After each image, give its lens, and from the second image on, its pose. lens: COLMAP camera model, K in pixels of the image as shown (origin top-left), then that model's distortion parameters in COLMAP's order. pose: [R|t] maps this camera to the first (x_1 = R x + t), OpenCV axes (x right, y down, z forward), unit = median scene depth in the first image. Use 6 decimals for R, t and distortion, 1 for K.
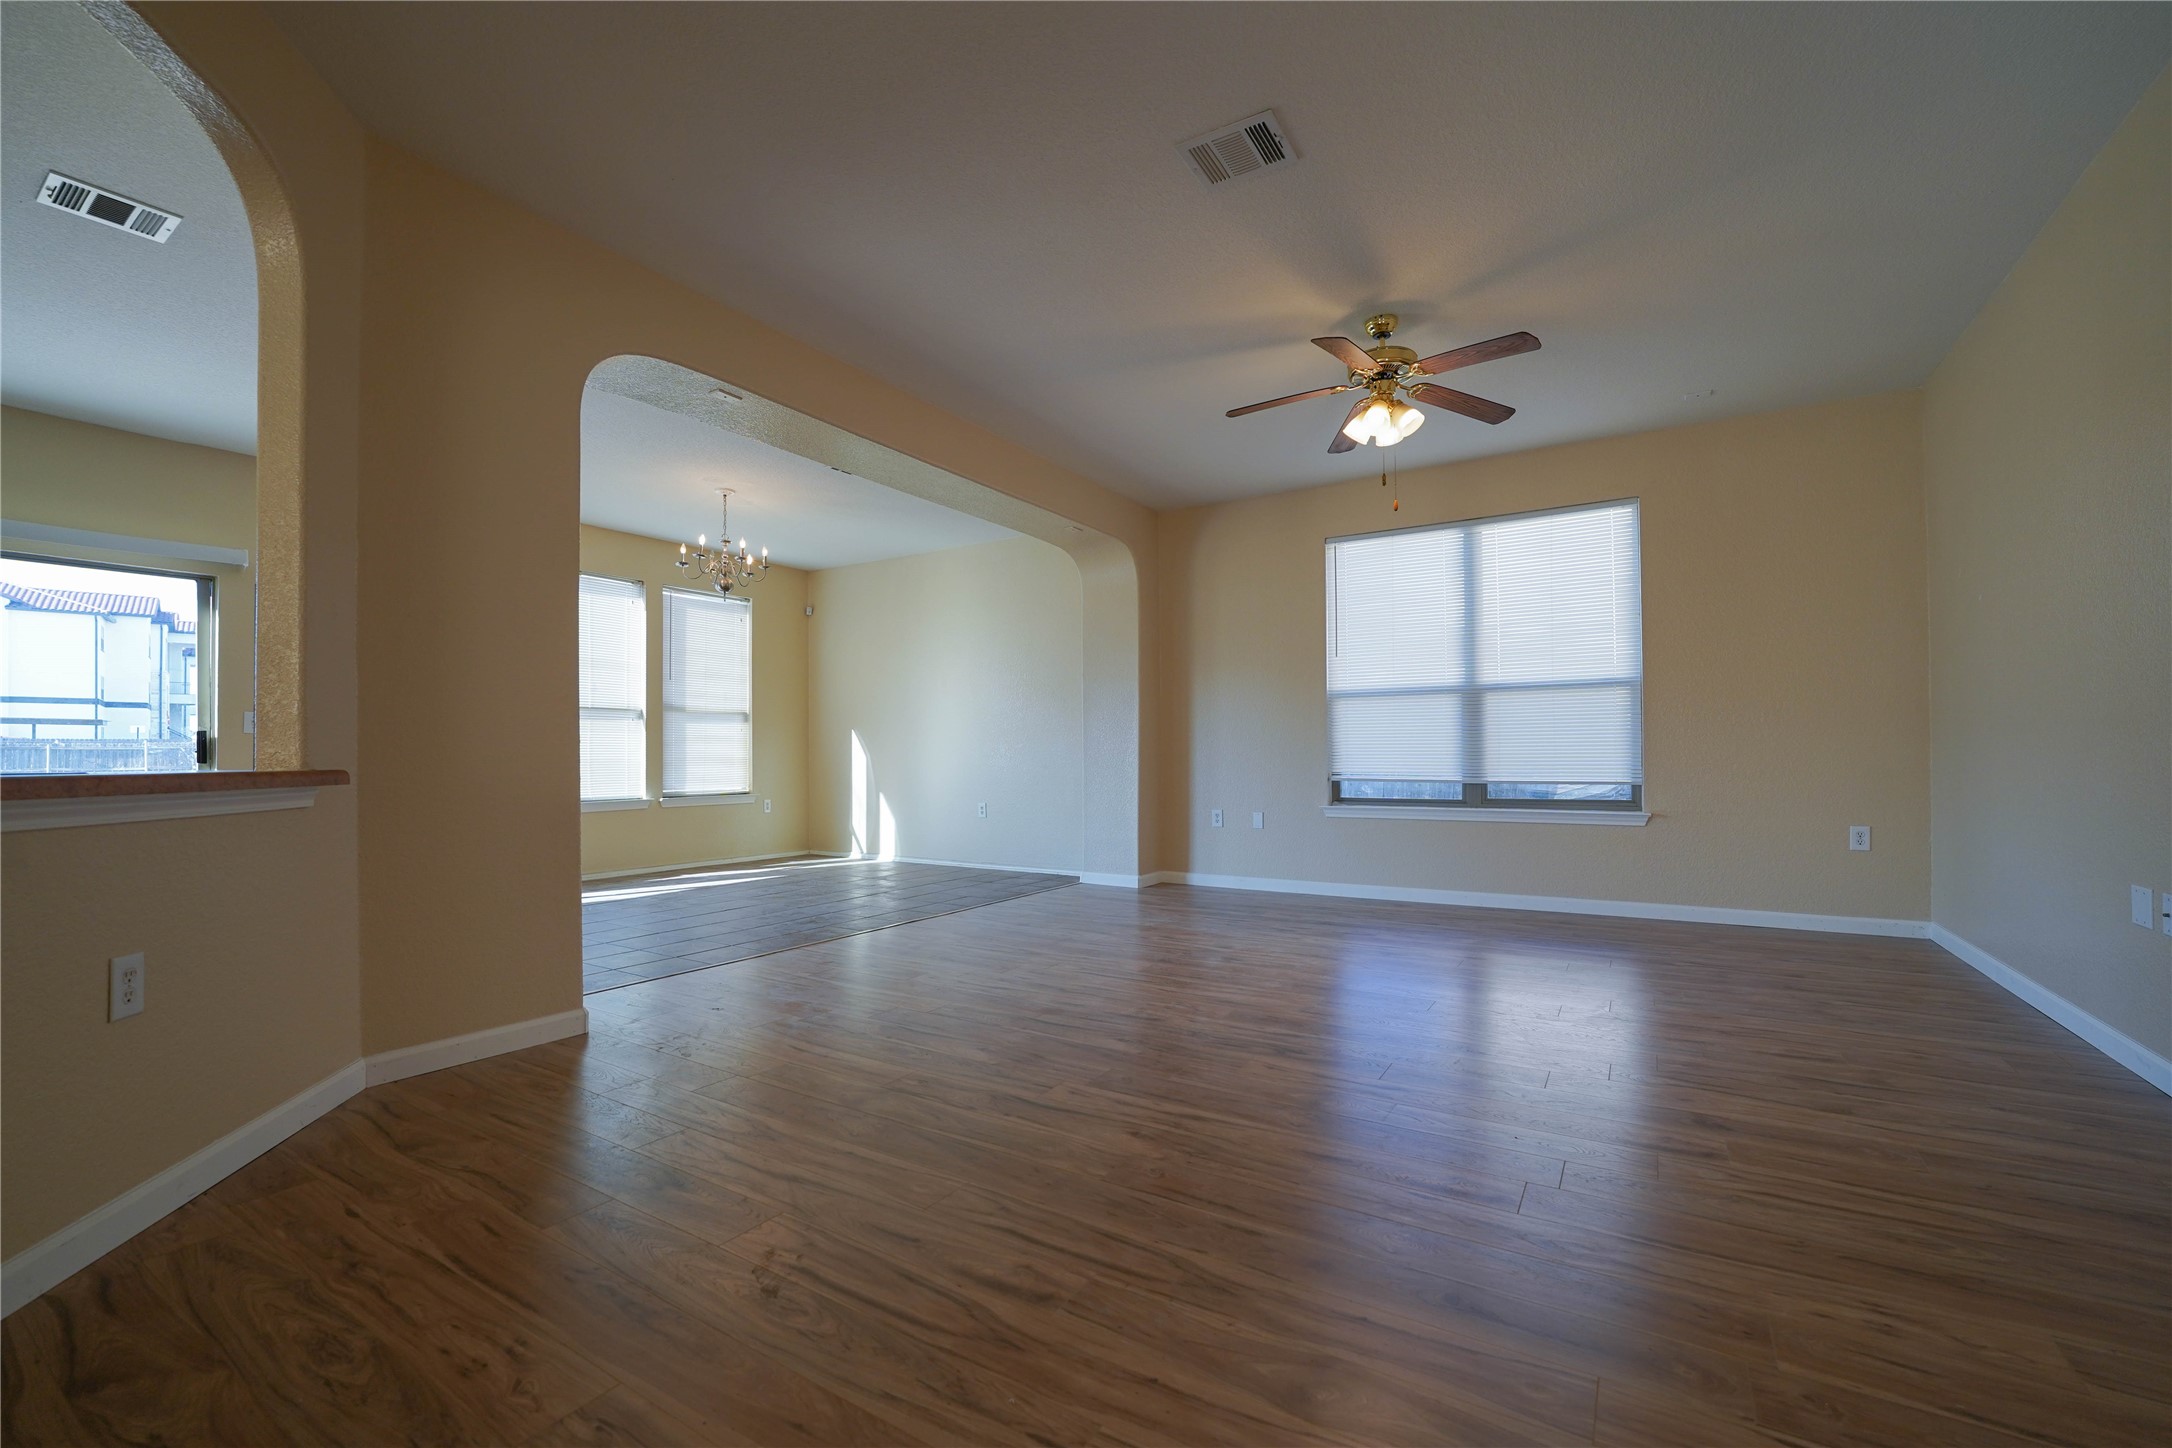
lens RADIAL K [[899.9, 0, 1094.7], [0, 899.9, 743.4], [0, 0, 1]] dist [-0.034620, -0.000515]
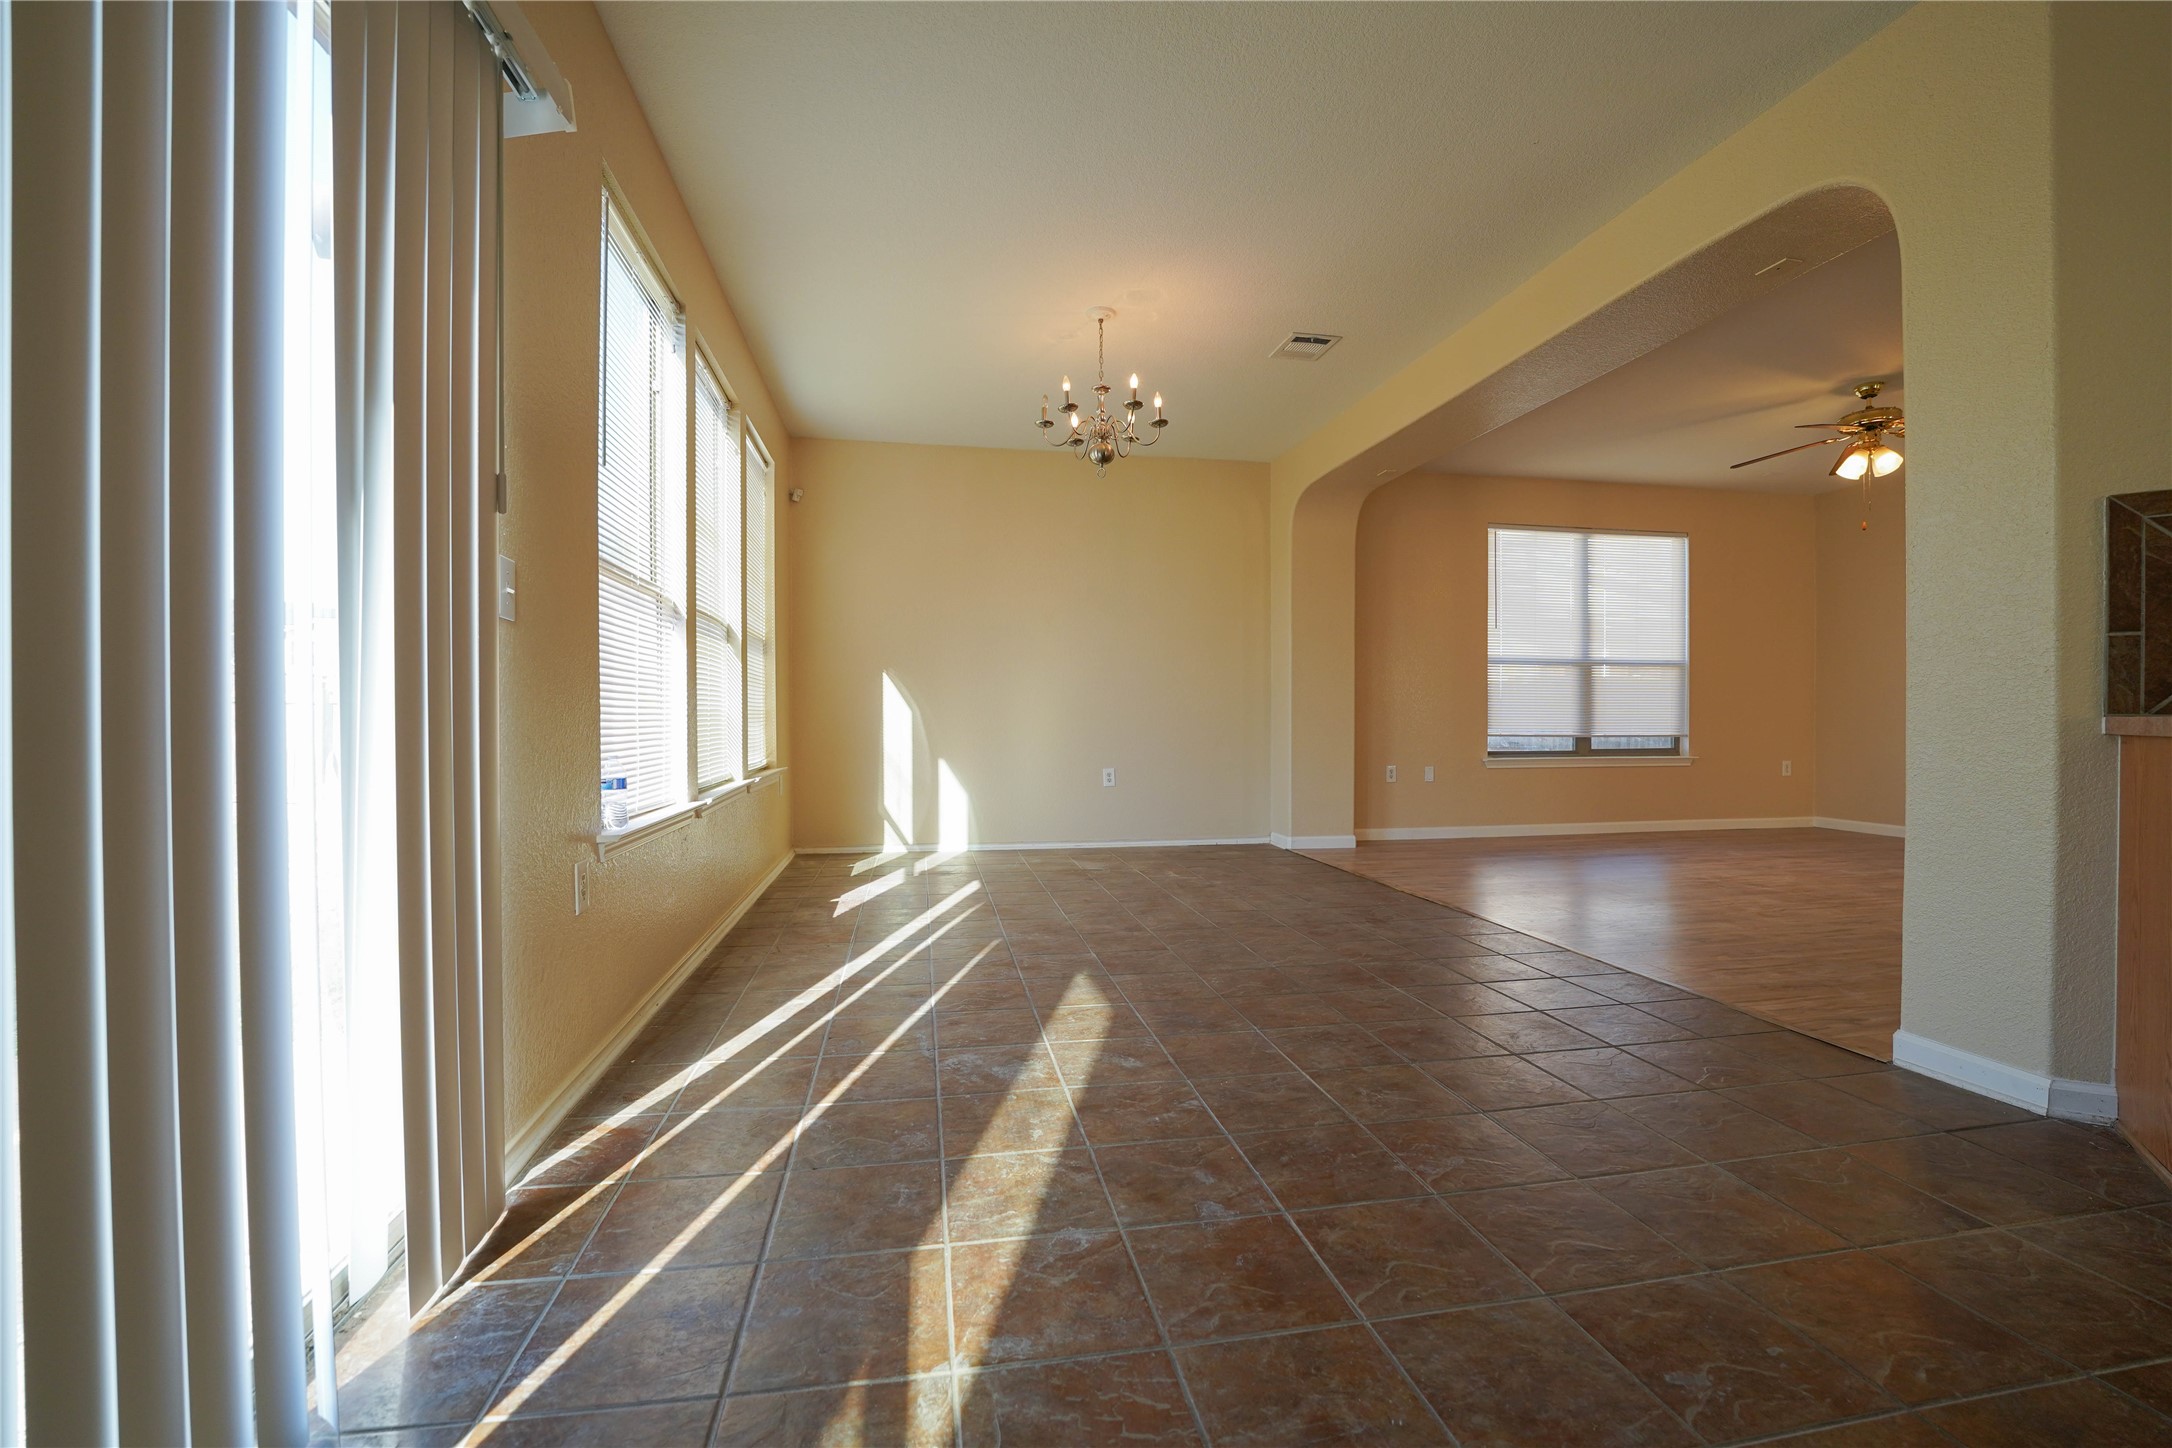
lens RADIAL K [[899.9, 0, 1091.2], [0, 899.9, 718.4], [0, 0, 1]] dist [-0.034620, -0.000515]
pose [[0.732460, 0.003754, 0.680799, -0.933516], [-0.018735, 0.999717, 0.014644, 0.012067], [-0.680552, -0.023481, 0.732324, 0.542610]]
